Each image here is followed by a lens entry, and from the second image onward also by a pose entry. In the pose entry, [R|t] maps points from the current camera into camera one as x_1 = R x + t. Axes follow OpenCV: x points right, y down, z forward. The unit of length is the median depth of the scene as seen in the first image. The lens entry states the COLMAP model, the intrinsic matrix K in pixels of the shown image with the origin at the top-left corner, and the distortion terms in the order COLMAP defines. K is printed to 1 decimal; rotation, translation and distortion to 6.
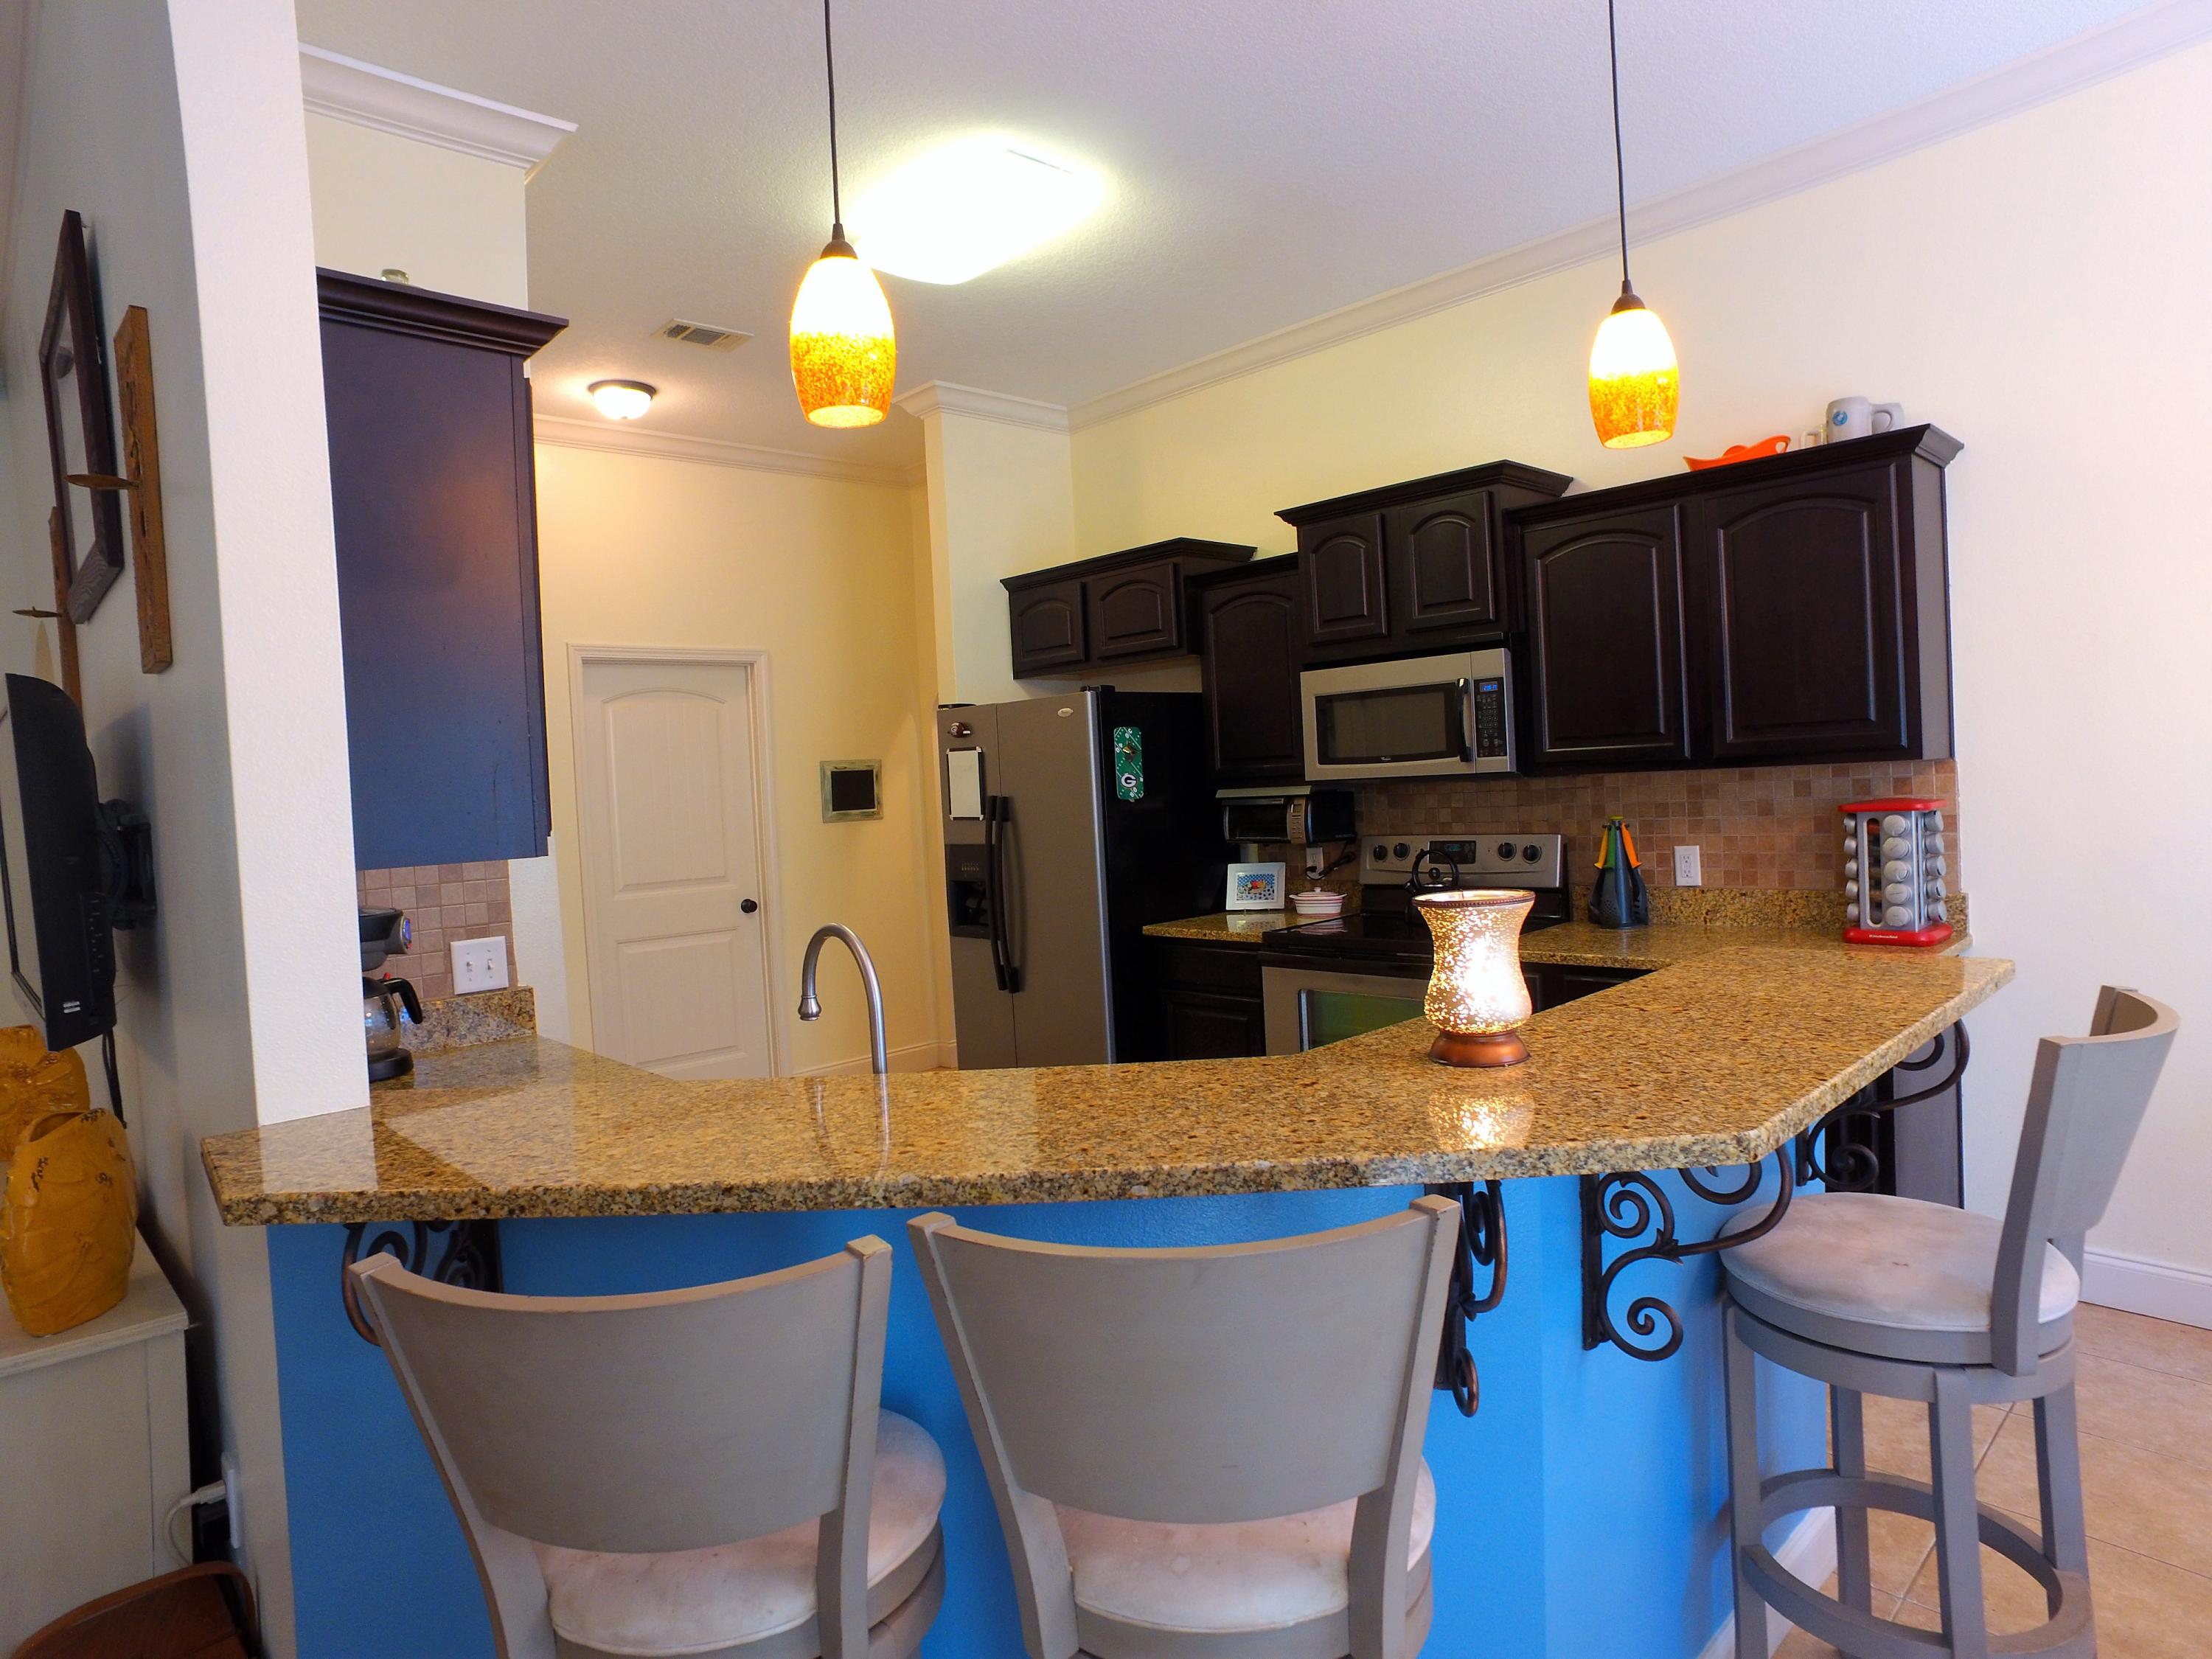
lens RADIAL K [[1281.8, 0, 1112.5], [0, 1281.8, 823.2], [0, 0, 1]] dist [-0.121698, 0.088128]
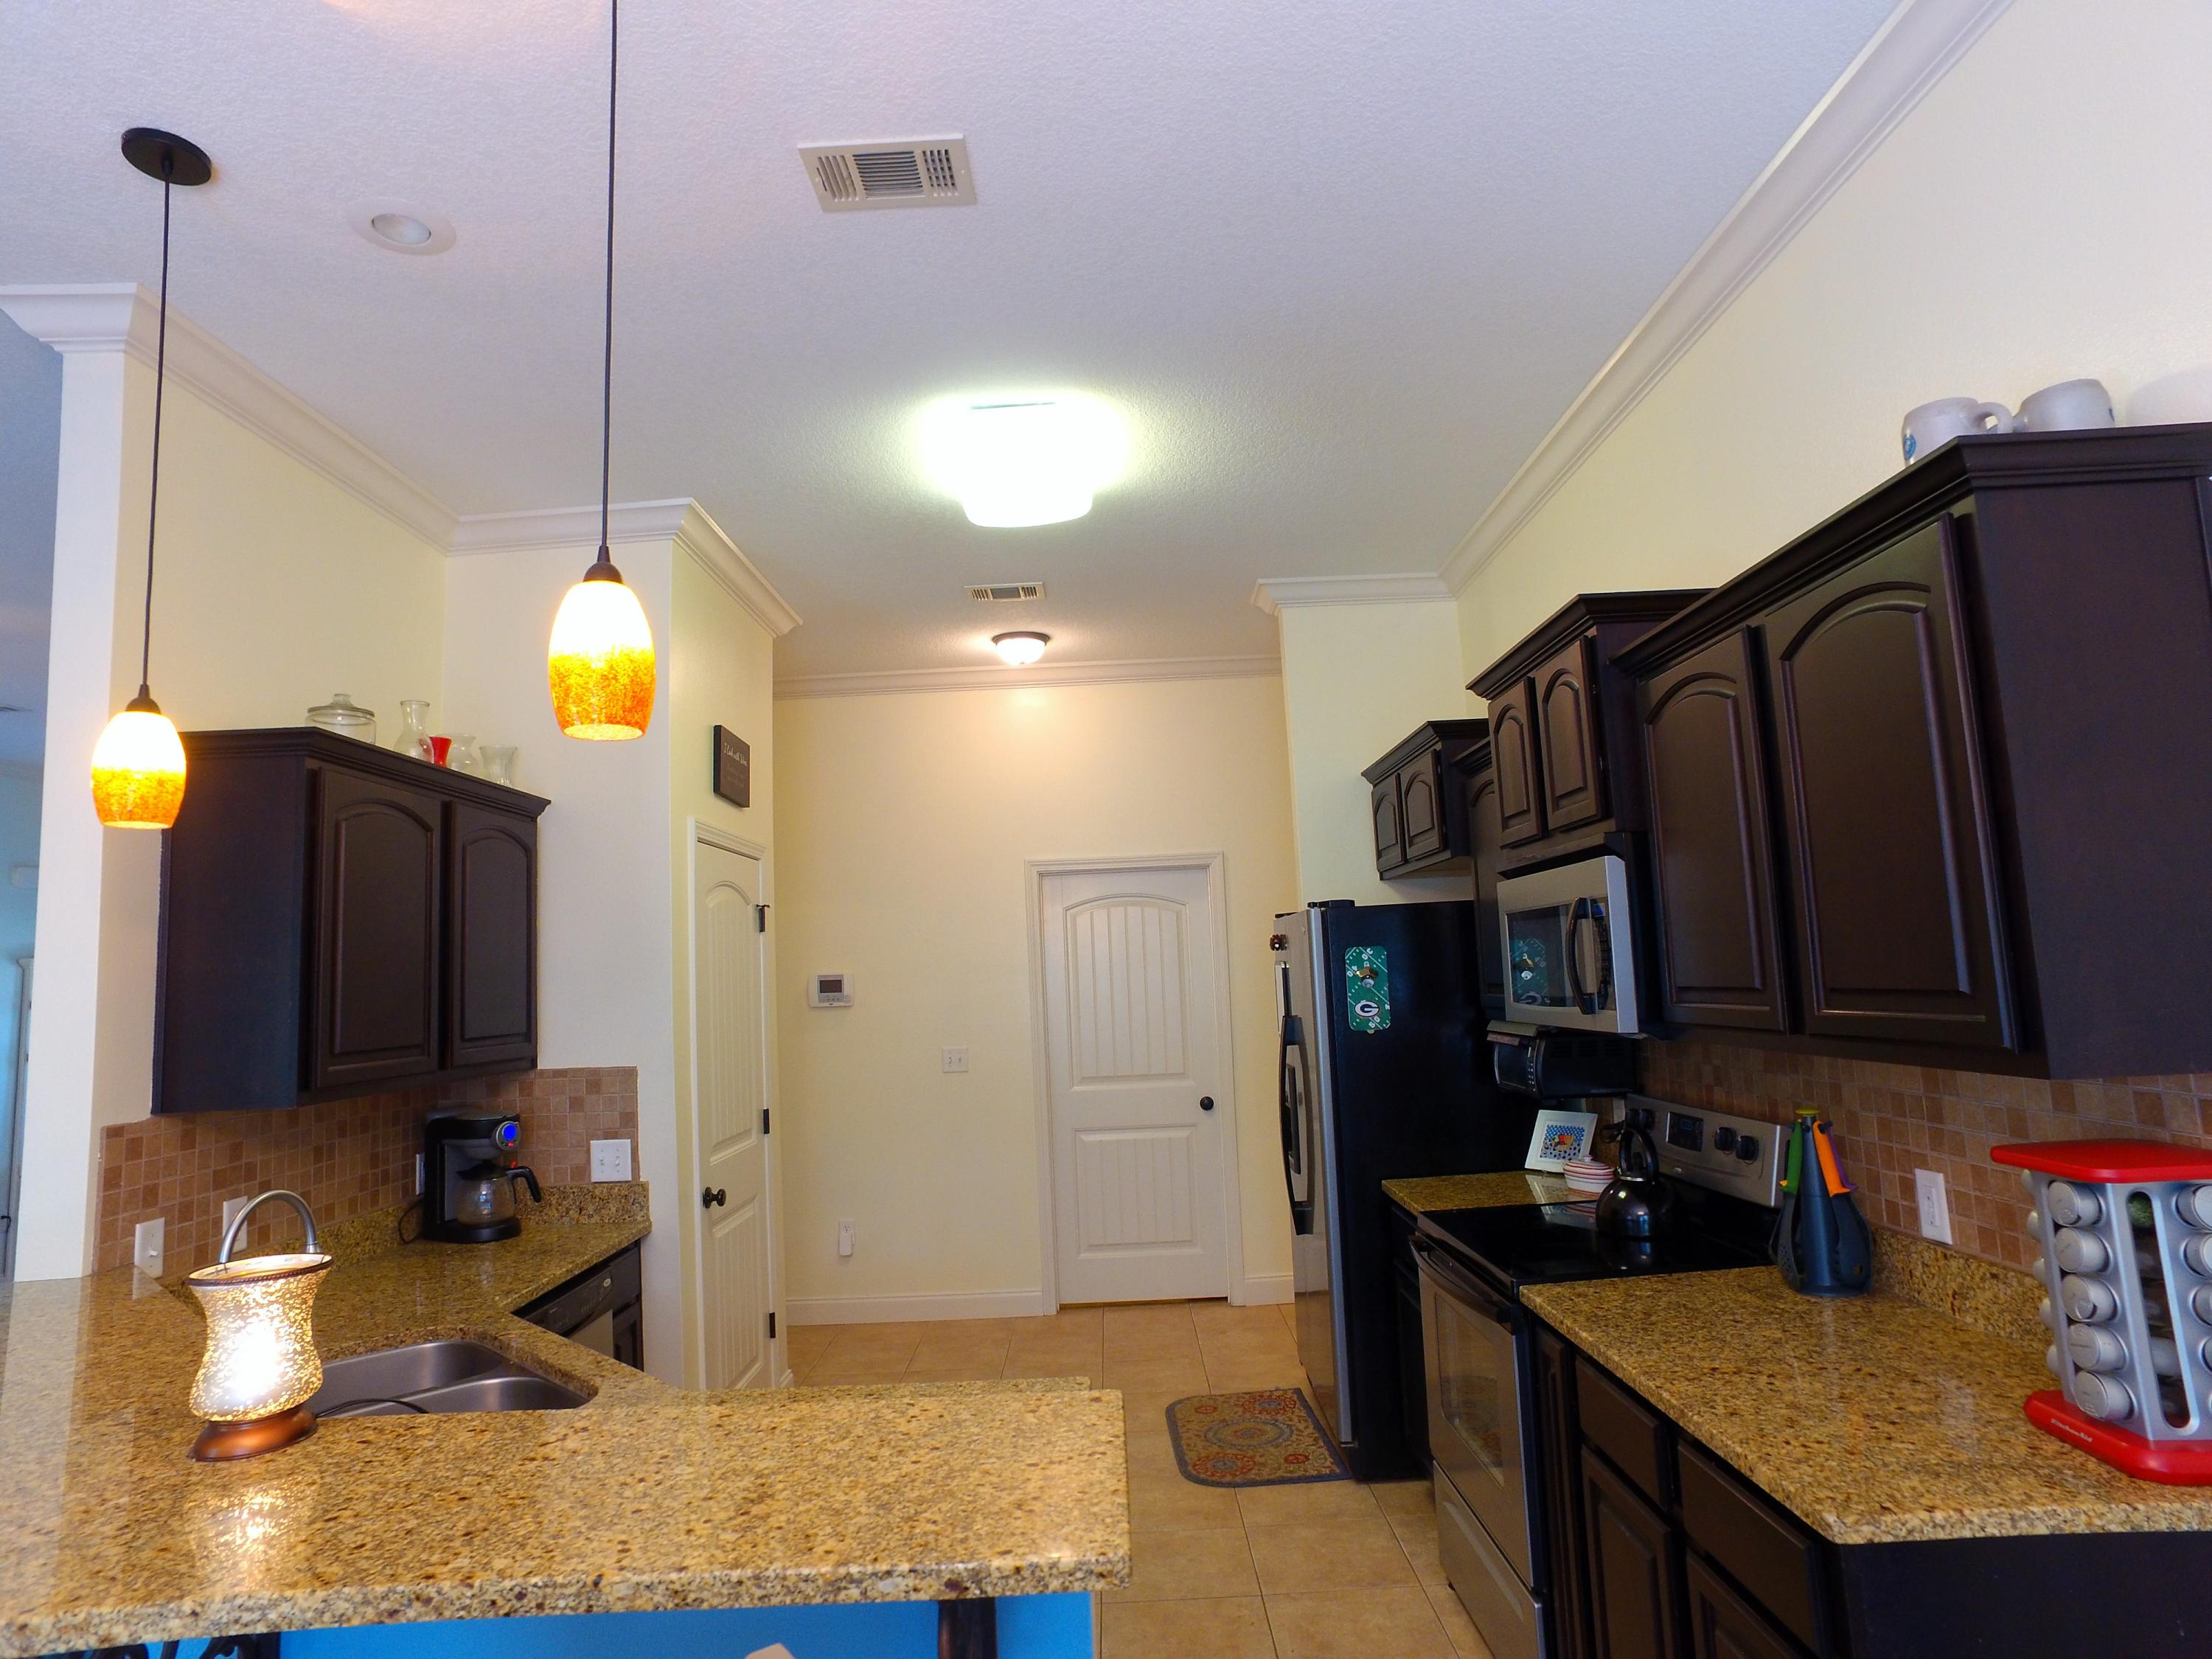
lens RADIAL K [[1281.8, 0, 1112.5], [0, 1281.8, 823.2], [0, 0, 1]] dist [-0.121698, 0.088128]
pose [[0.728590, -0.061794, -0.682157, 0.575017], [-0.014250, 0.994339, -0.105294, -0.077370], [0.684802, 0.086436, 0.723585, 0.296603]]
